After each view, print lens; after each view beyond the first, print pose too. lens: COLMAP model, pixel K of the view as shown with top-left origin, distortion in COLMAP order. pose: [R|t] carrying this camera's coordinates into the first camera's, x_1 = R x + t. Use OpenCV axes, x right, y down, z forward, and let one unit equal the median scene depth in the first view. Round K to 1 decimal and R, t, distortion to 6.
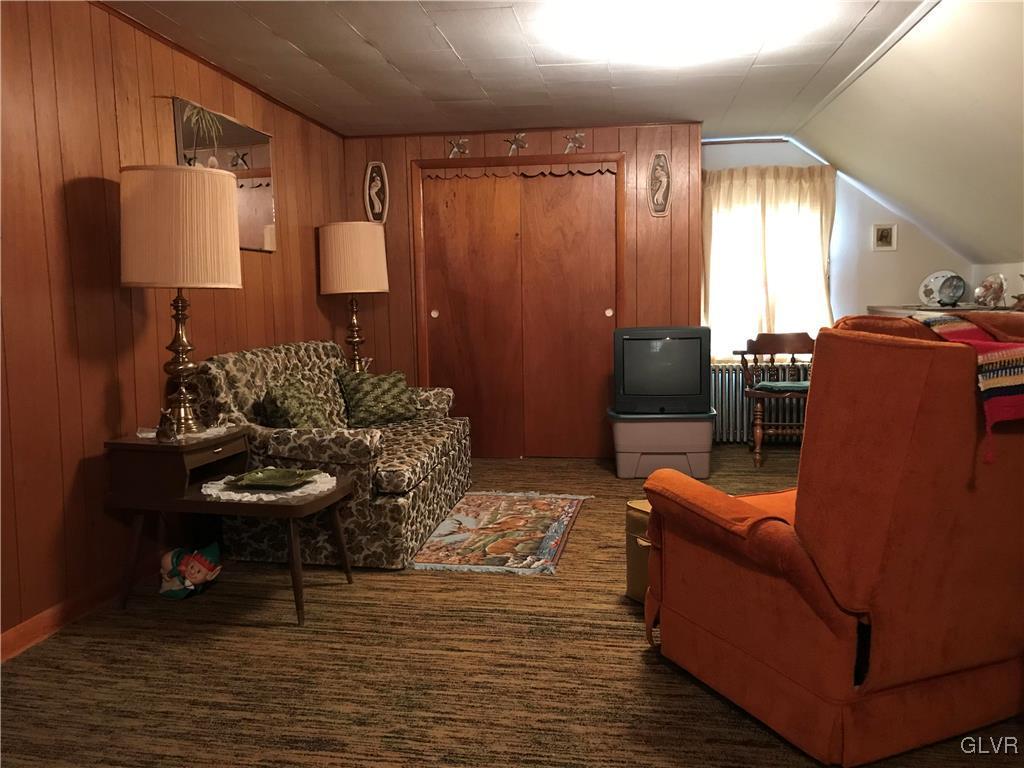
lens RADIAL K [[844.1, 0, 515.9], [0, 844.1, 390.1], [0, 0, 1]] dist [0.037268, -0.033893]
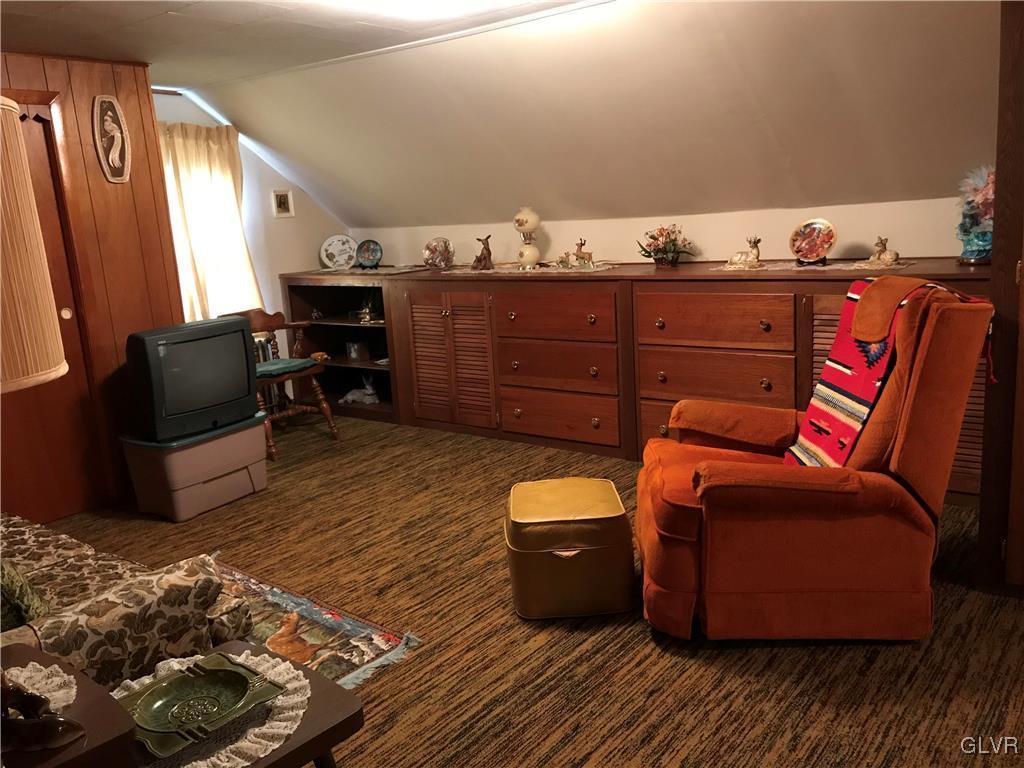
lens RADIAL K [[844.1, 0, 518.2], [0, 844.1, 376.8], [0, 0, 1]] dist [0.037268, -0.033893]
pose [[0.487689, -0.193275, 0.851355, -0.352258], [0.154480, 0.978902, 0.133739, -0.080787], [-0.859241, 0.066295, 0.507257, 0.309681]]
